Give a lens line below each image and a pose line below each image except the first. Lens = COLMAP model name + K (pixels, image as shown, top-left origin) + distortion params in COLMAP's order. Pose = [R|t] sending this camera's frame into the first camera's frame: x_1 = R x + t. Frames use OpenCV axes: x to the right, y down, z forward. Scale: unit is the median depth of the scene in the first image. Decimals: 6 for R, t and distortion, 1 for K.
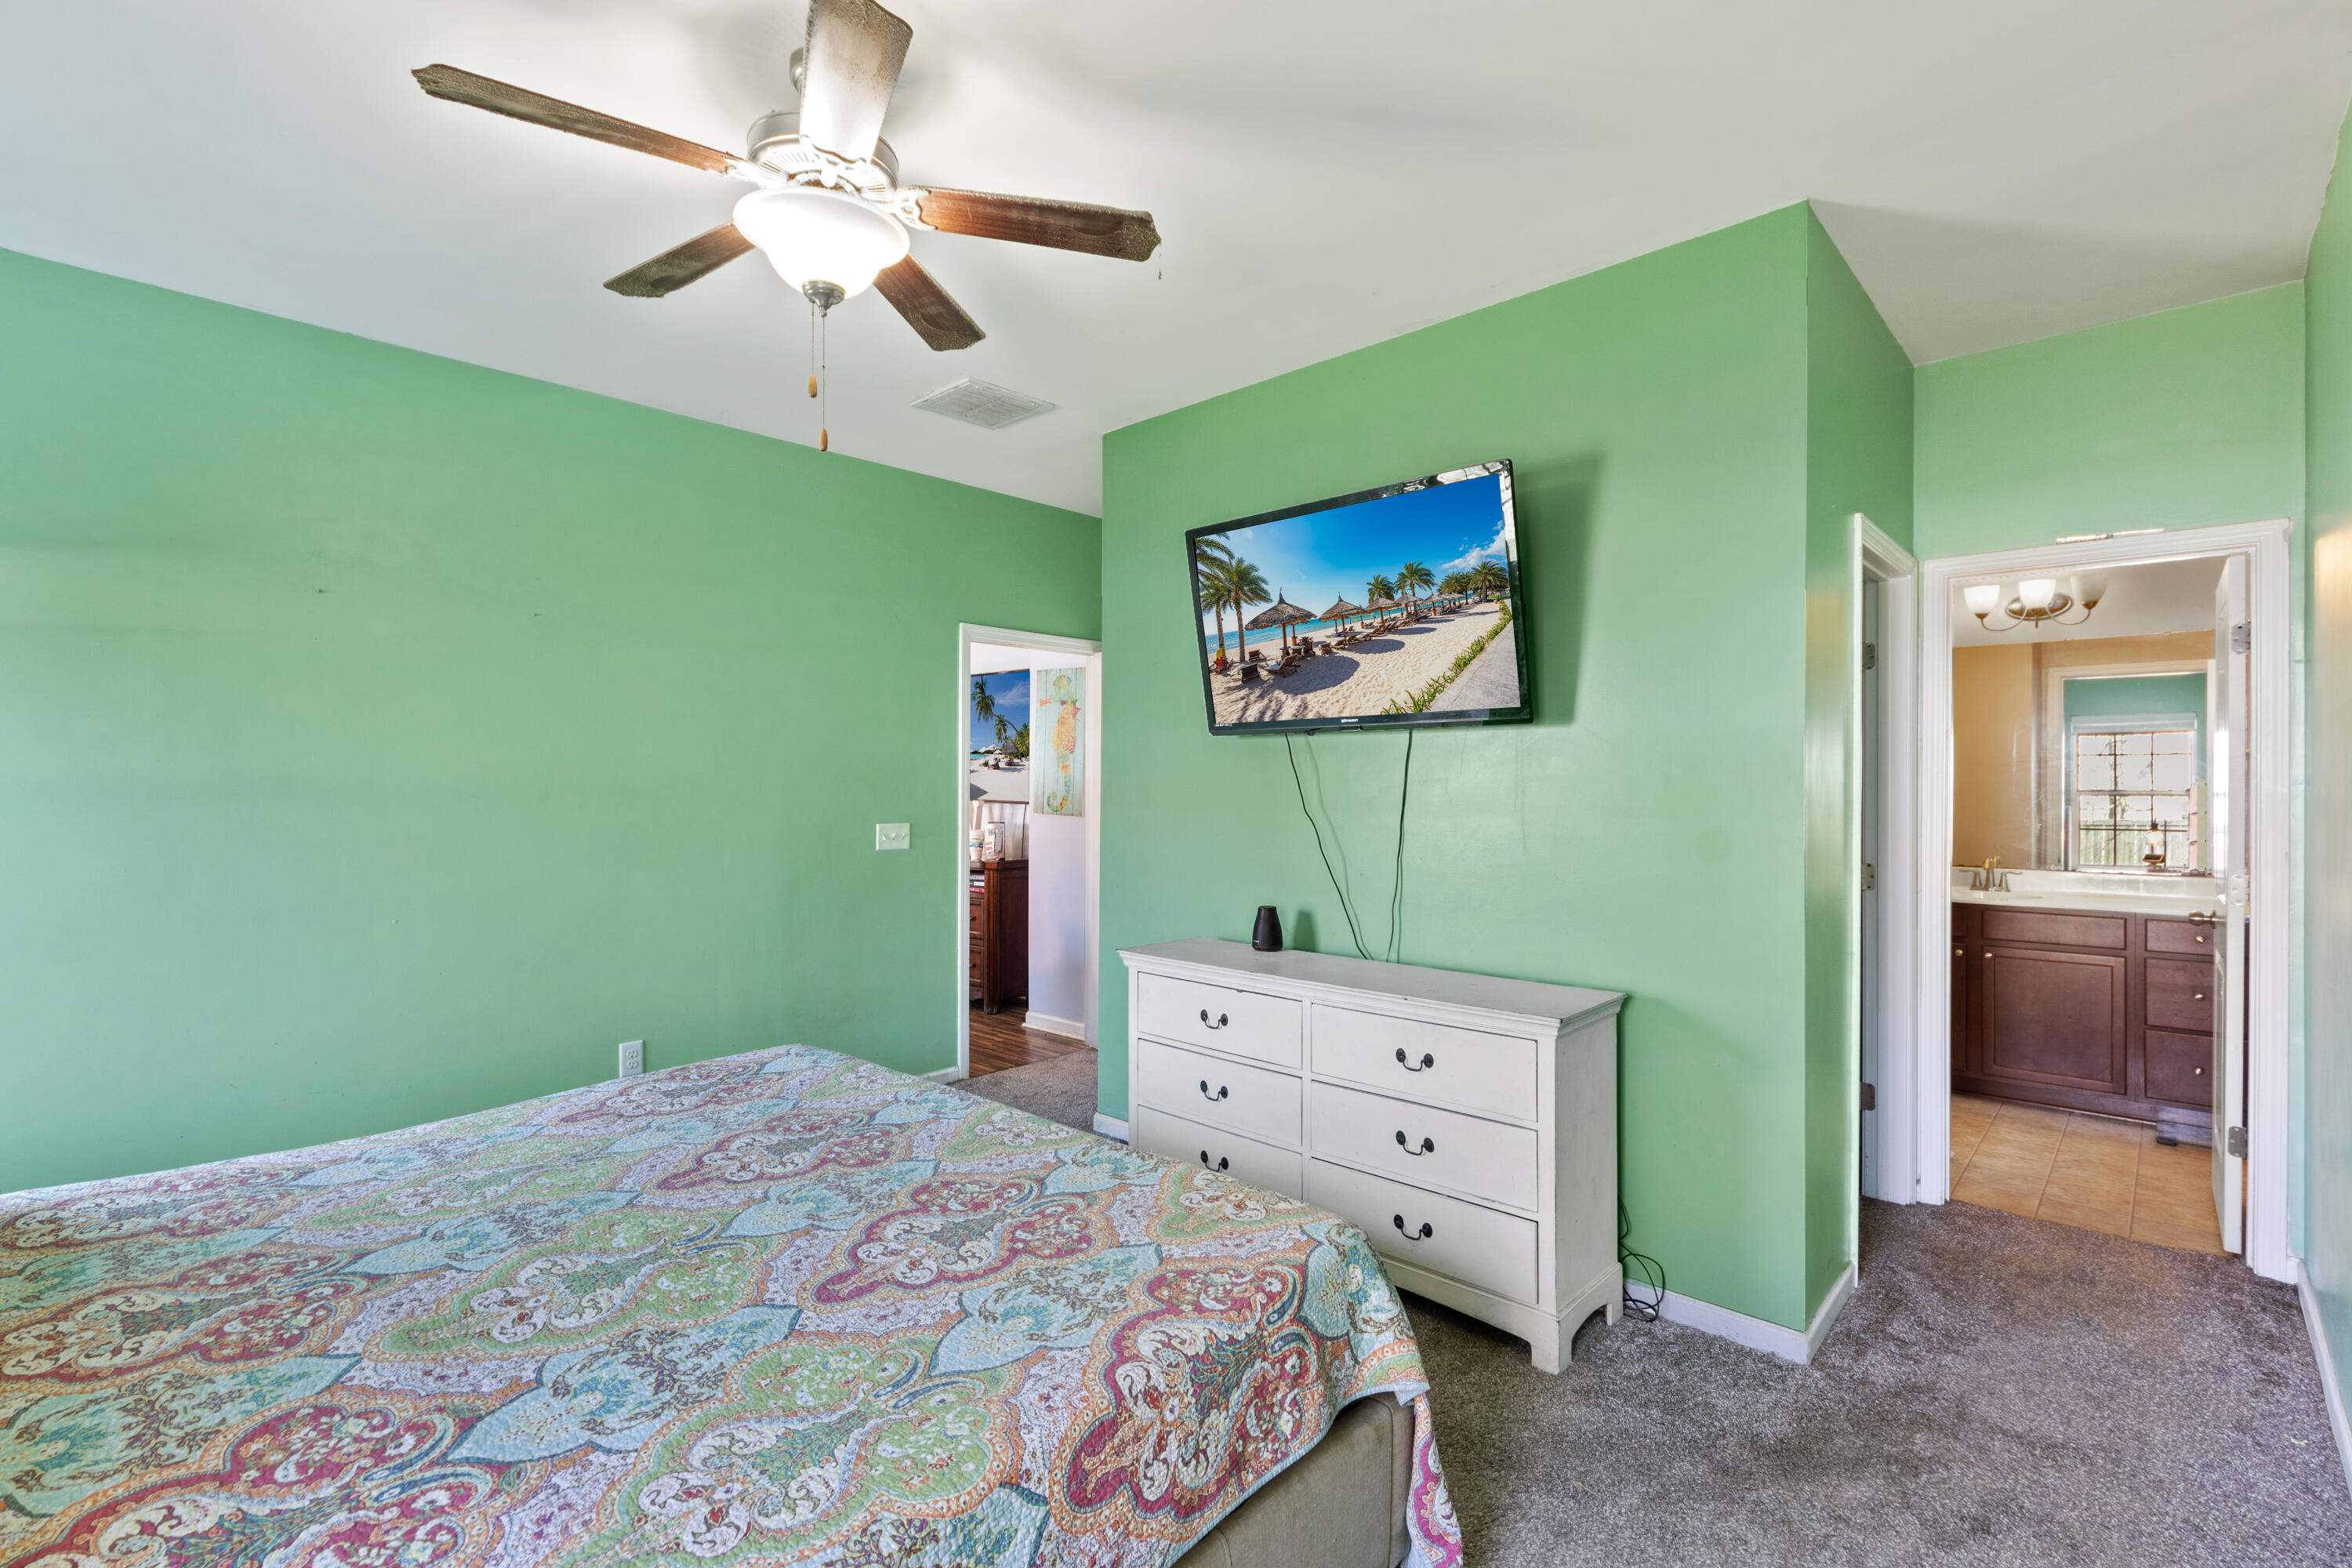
lens RADIAL K [[1044.3, 0, 1165.0], [0, 1044.3, 787.2], [0, 0, 1]] dist [-0.019836, -0.000061]
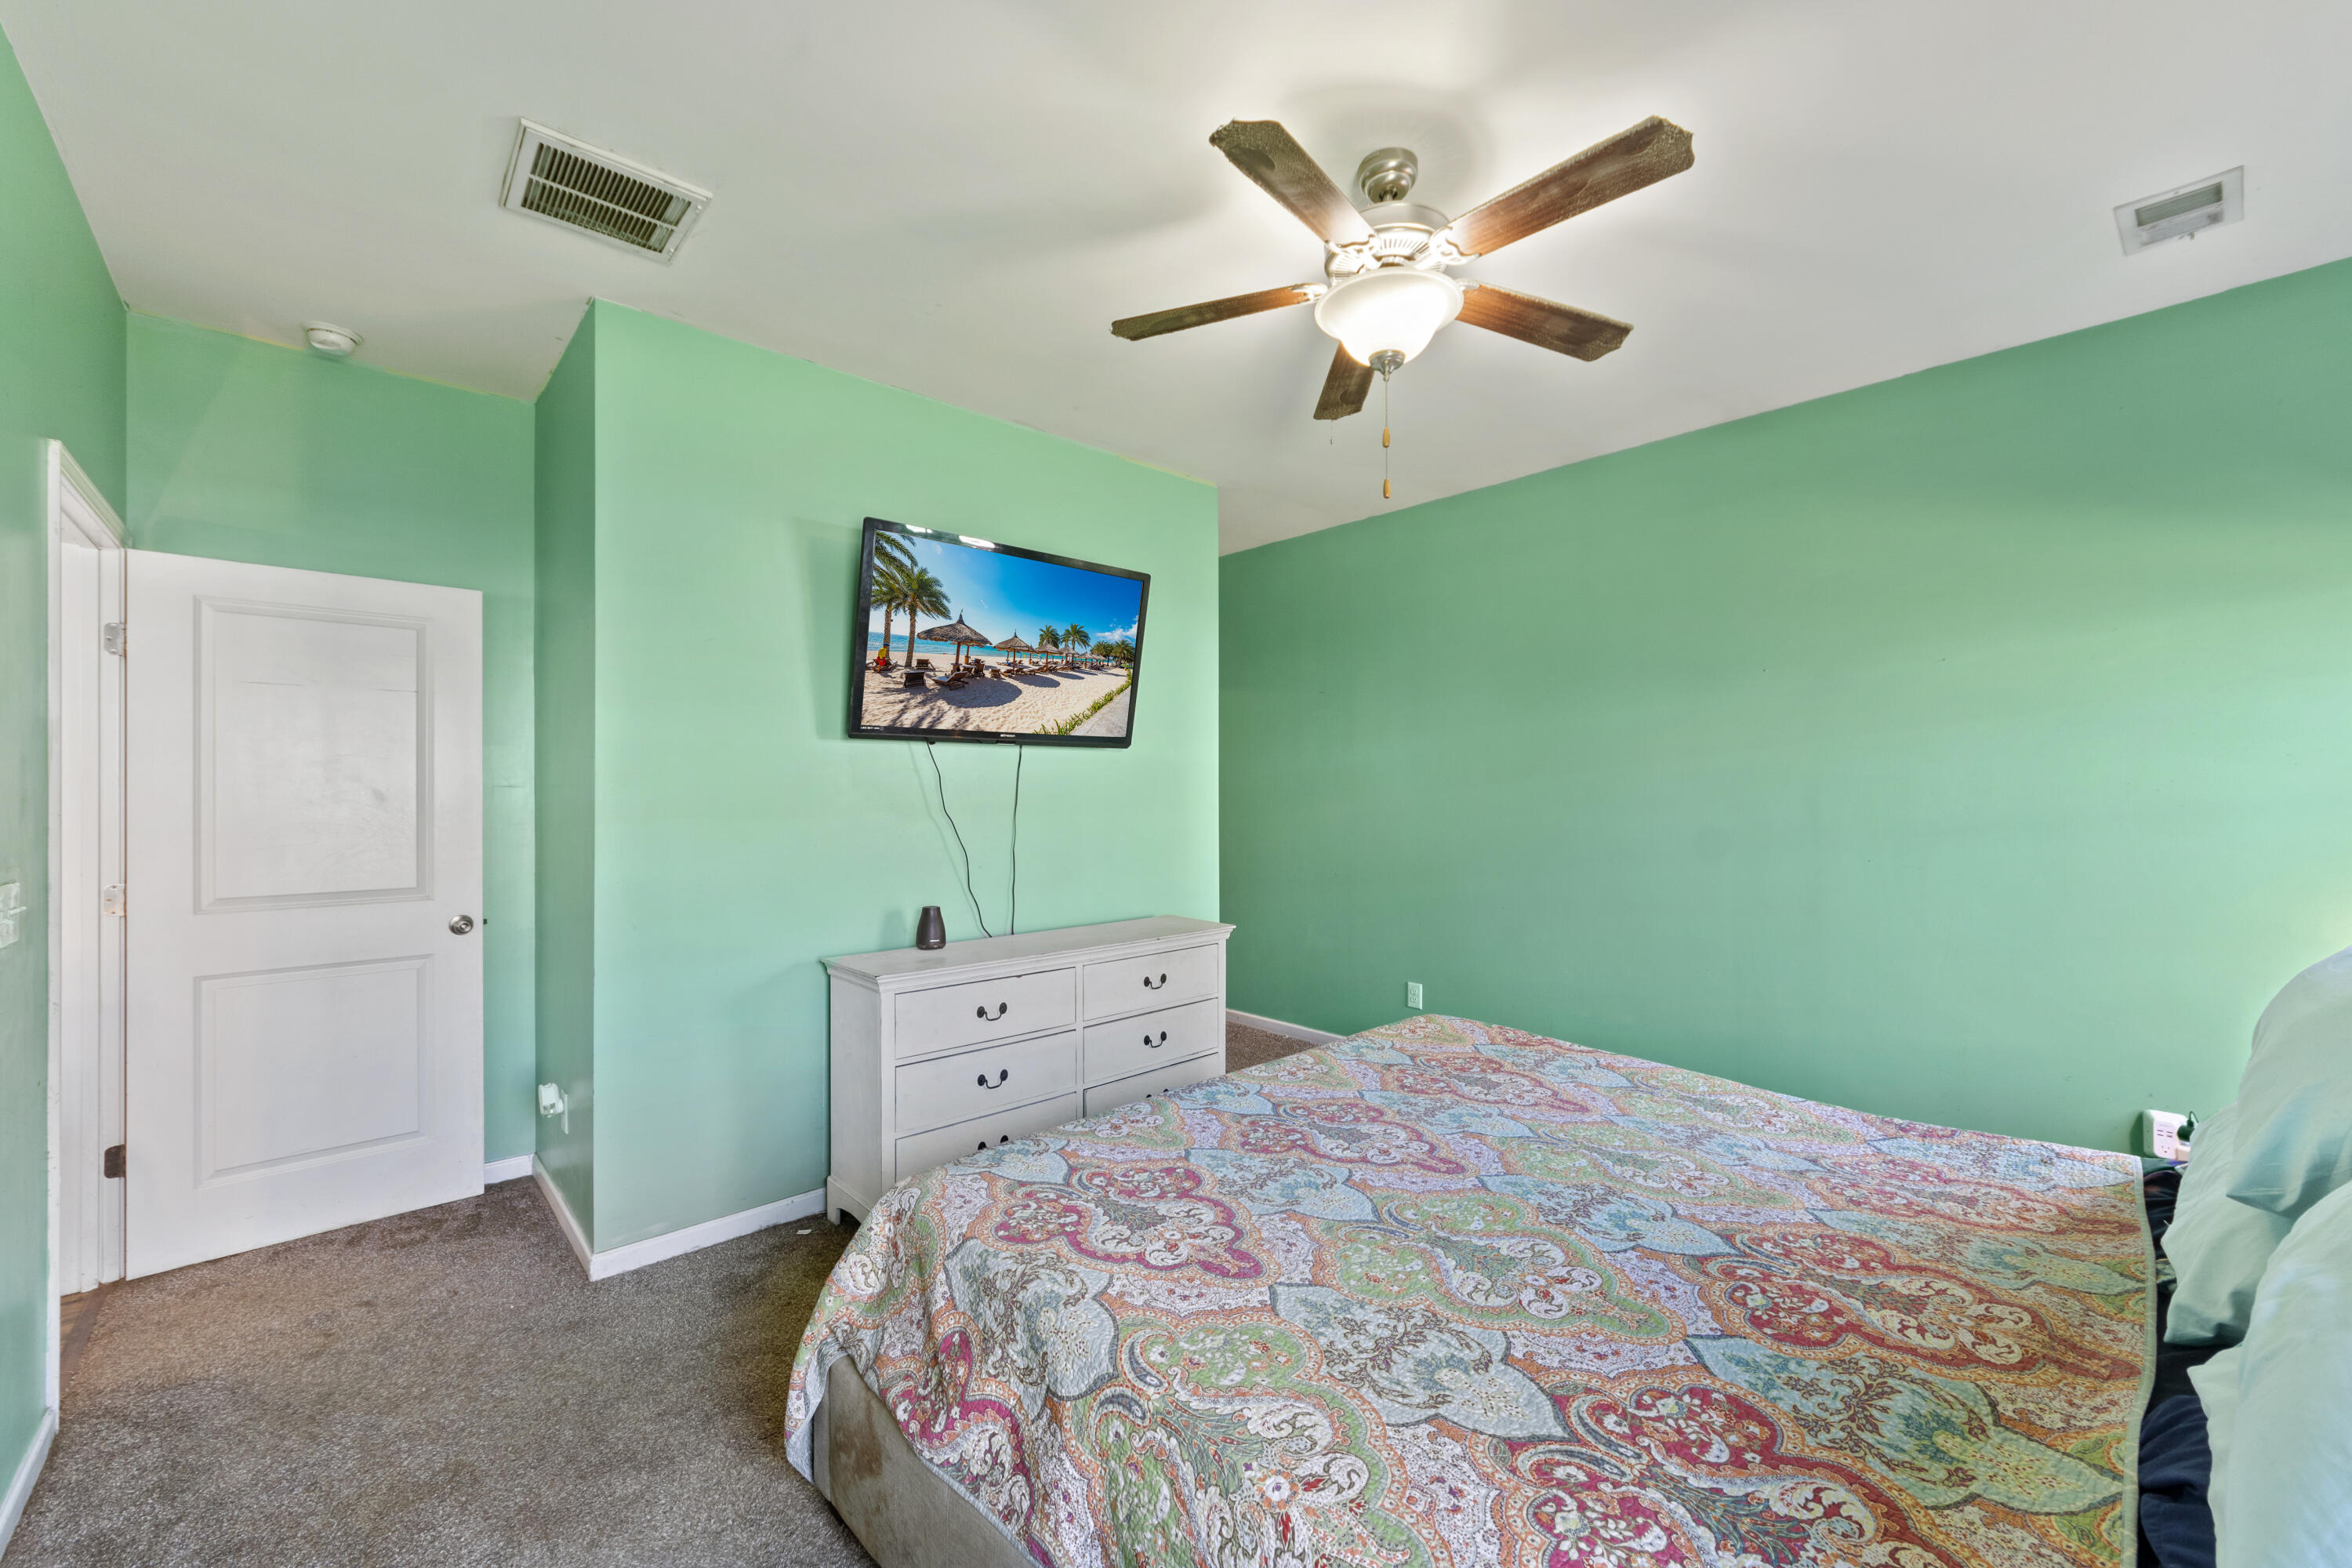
lens RADIAL K [[941.4, 0, 1186.1], [0, 941.4, 778.6], [0, 0, 1]] dist [0.004116, -0.000456]
pose [[0.077628, 0.023501, 0.996705, -0.883891], [-0.016423, 0.999617, -0.022290, 0.005537], [-0.996847, -0.014639, 0.077984, 0.706526]]
